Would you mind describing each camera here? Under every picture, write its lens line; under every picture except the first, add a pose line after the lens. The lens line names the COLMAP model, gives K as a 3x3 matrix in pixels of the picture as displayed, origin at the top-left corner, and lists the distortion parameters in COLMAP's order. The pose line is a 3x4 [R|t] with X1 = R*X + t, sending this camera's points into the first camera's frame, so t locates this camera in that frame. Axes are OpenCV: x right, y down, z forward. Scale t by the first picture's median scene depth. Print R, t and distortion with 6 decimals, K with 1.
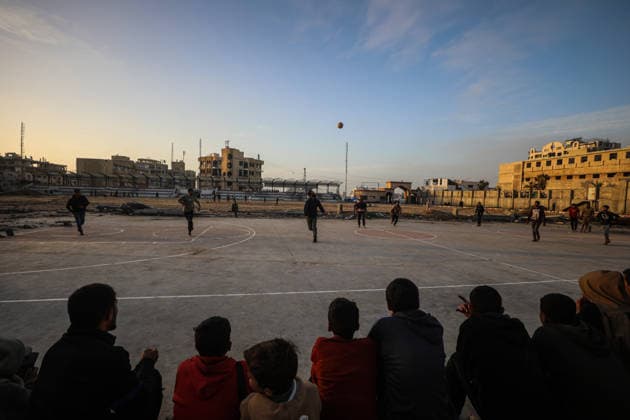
lens RADIAL K [[282.8, 0, 314.8], [0, 282.8, 225.3], [0, 0, 1]] dist [-0.040963, 0.009396]
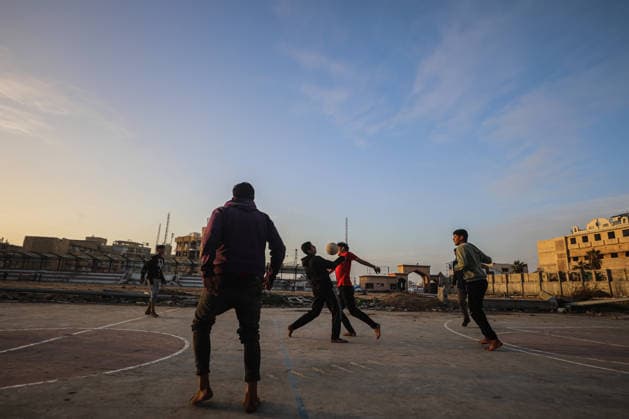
lens RADIAL K [[320.9, 0, 333.9], [0, 320.9, 226.7], [0, 0, 1]] dist [-0.036795, 0.005134]
pose [[0.999975, -0.003499, -0.006186, 0.081836], [0.001576, 0.957890, -0.287130, 0.000840], [0.006930, 0.287113, 0.957872, 0.103856]]
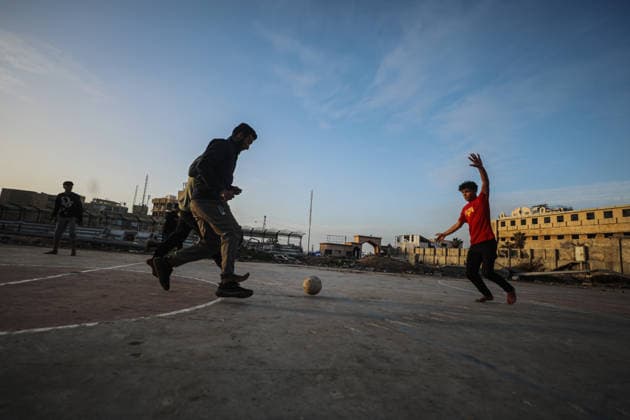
lens RADIAL K [[282.8, 0, 316.6], [0, 282.8, 225.1], [0, 0, 1]] dist [-0.040963, 0.009396]
pose [[0.995775, 0.057064, 0.071949, 0.068397], [-0.041358, 0.978213, -0.203444, 0.003034], [-0.081990, 0.199608, 0.976440, 0.115715]]
